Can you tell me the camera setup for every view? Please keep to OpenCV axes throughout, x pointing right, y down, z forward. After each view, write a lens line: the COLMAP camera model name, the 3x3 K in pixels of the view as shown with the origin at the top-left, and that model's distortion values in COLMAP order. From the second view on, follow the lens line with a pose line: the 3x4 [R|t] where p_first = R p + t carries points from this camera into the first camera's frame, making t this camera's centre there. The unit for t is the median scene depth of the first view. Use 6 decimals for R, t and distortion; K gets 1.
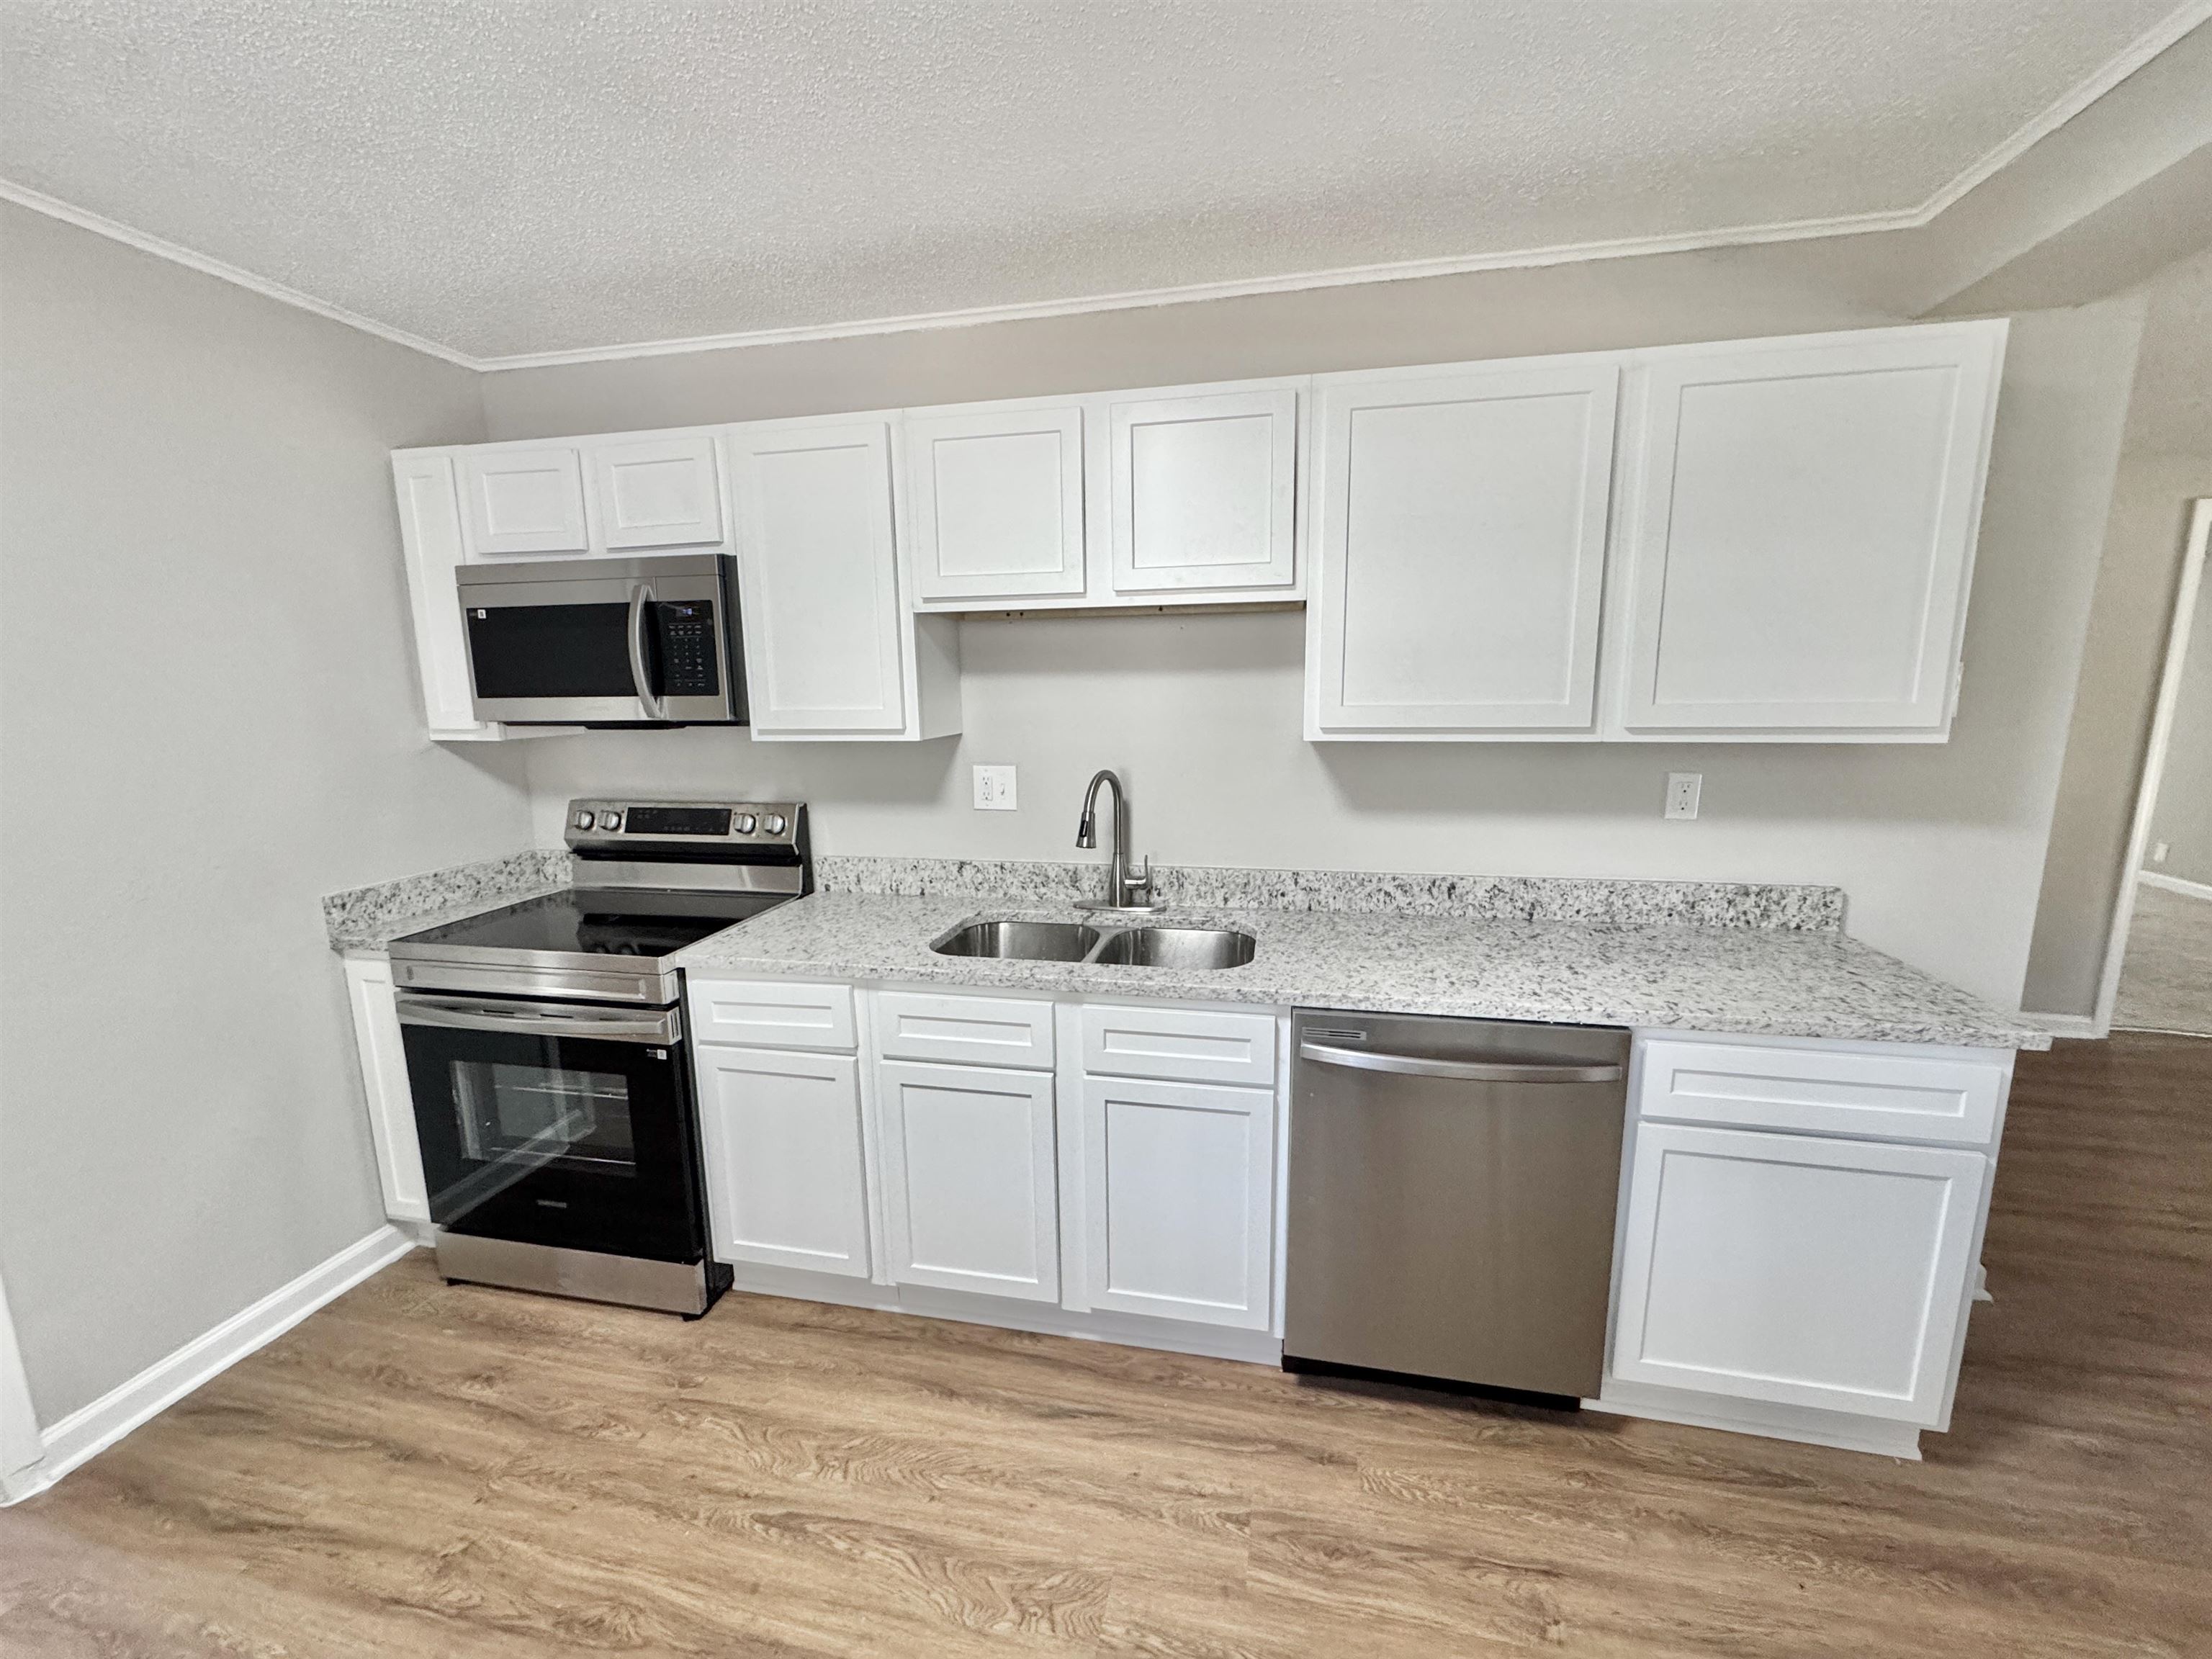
lens RADIAL K [[883.8, 0, 1105.2], [0, 883.8, 828.4], [0, 0, 1]] dist [-0.002426, -0.000350]
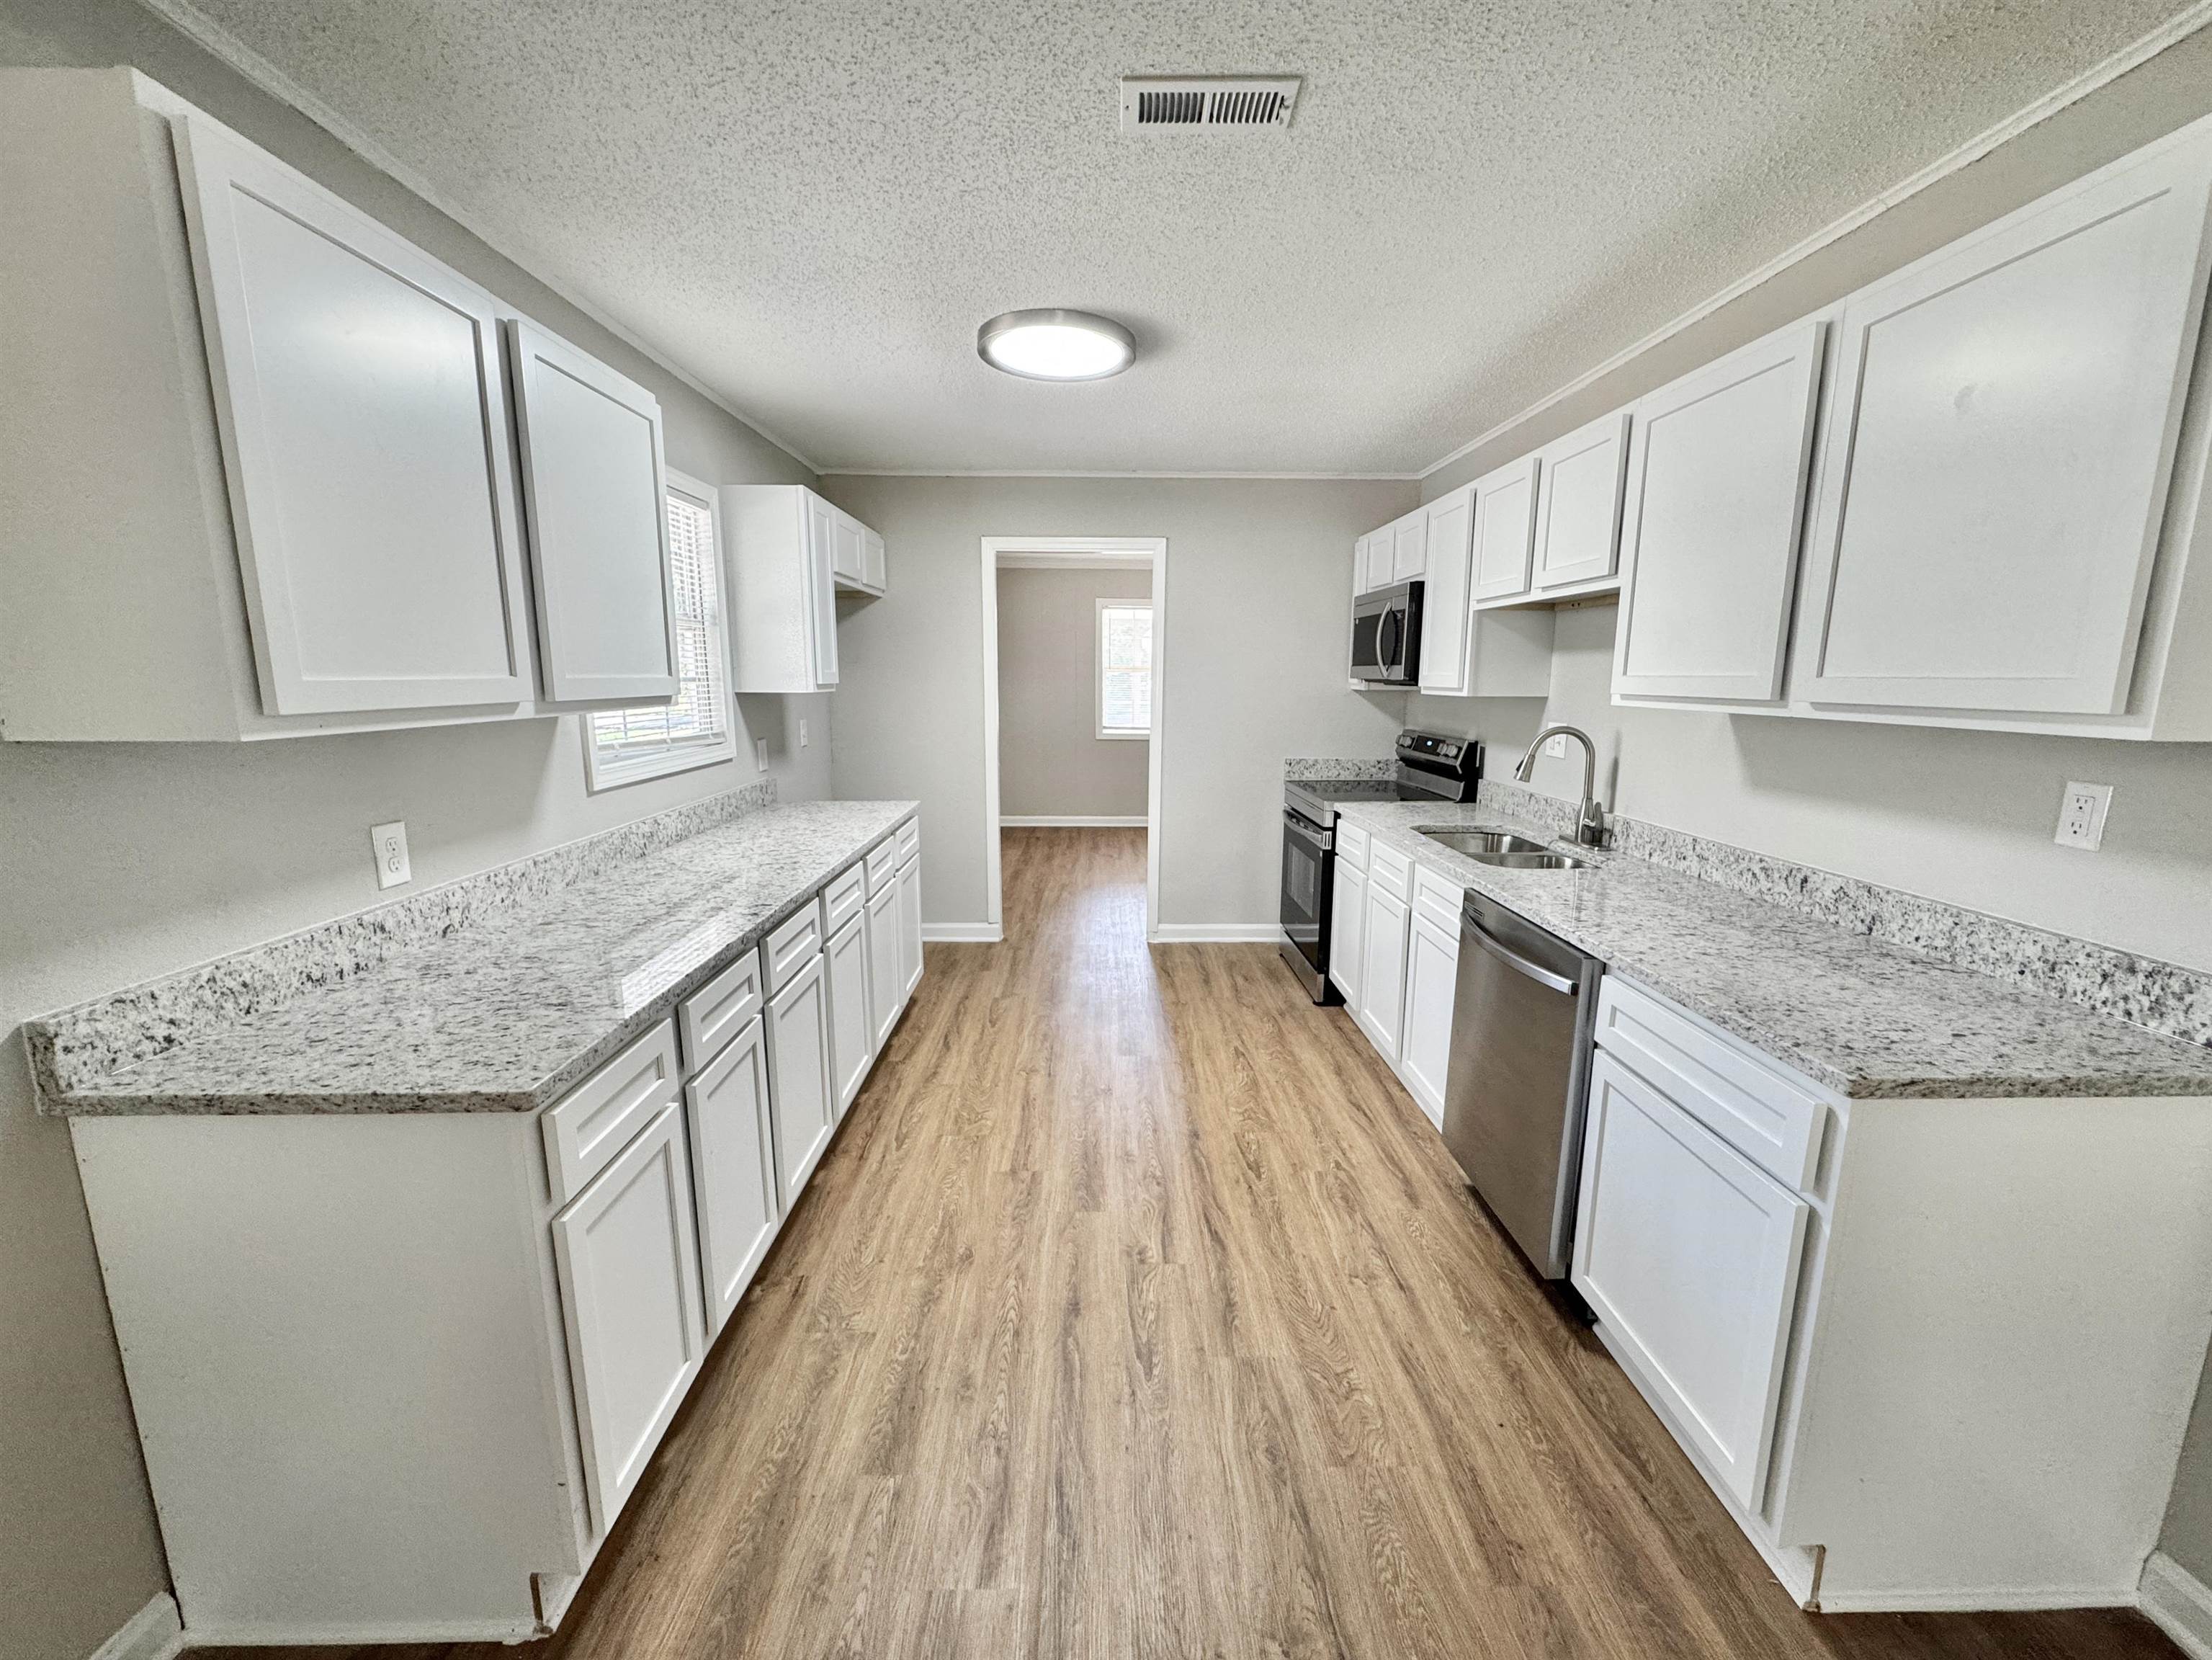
lens RADIAL K [[884.0, 0, 1100.4], [0, 884.0, 828.1], [0, 0, 1]] dist [-0.002426, -0.000350]
pose [[0.221347, 0.182632, -0.957941, 1.142428], [-0.170172, 0.974469, 0.146463, 0.004219], [0.960233, 0.130595, 0.246774, 0.065608]]
